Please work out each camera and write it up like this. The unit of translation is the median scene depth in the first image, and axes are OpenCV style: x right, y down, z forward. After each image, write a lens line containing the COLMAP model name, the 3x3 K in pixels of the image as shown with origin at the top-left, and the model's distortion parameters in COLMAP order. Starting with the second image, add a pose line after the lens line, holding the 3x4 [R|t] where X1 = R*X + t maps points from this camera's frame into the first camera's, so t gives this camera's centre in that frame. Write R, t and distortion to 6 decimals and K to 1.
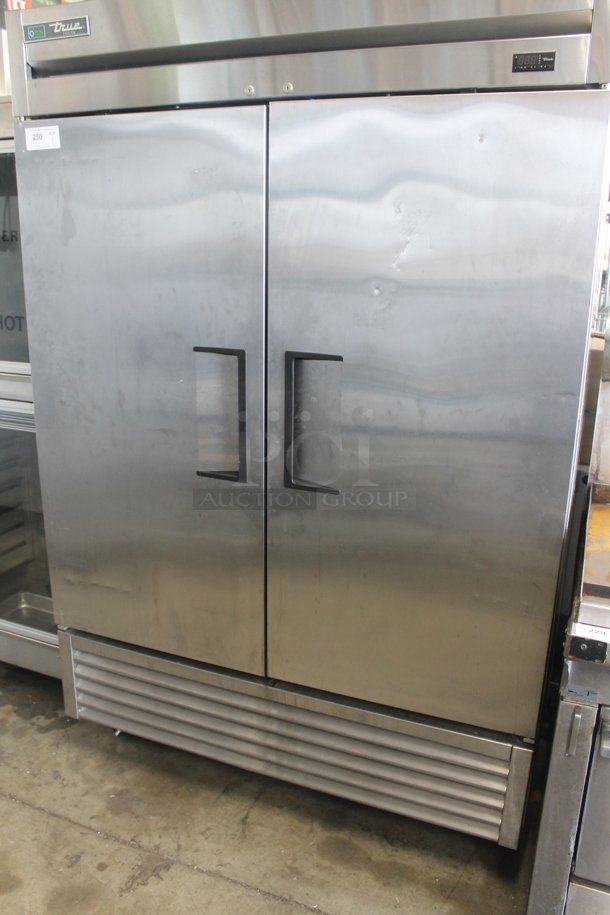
lens RADIAL K [[782.0, 0, 298.4], [0, 782.0, 462.4], [0, 0, 1]] dist [-0.151691, 0.130714]
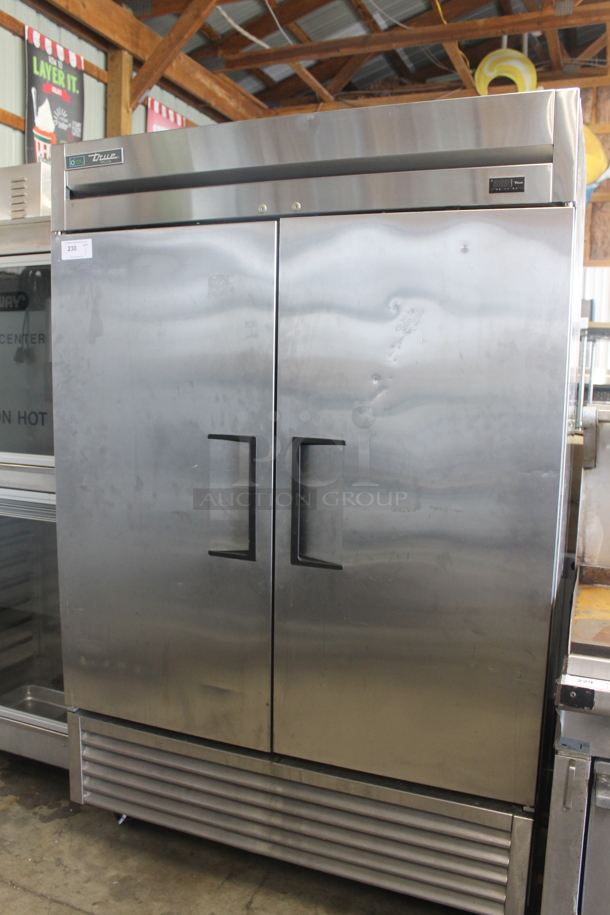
lens RADIAL K [[782.0, 0, 307.3], [0, 782.0, 461.3], [0, 0, 1]] dist [-0.151691, 0.130714]
pose [[0.999859, 0.001918, 0.016665, -0.013672], [0.000826, 0.986609, -0.163104, 0.066806], [-0.016755, 0.163095, 0.986468, -0.076161]]
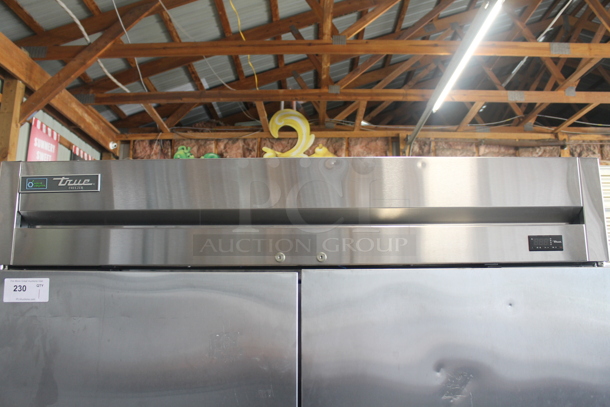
lens RADIAL K [[521.3, 0, 301.9], [0, 521.3, 204.8], [0, 0, 1]] dist [-0.151691, 0.130714]
pose [[0.931090, 0.054337, 0.360721, -0.250928], [0.116954, 0.892181, -0.436275, -0.217151], [-0.345534, 0.448399, 0.824345, 0.344031]]
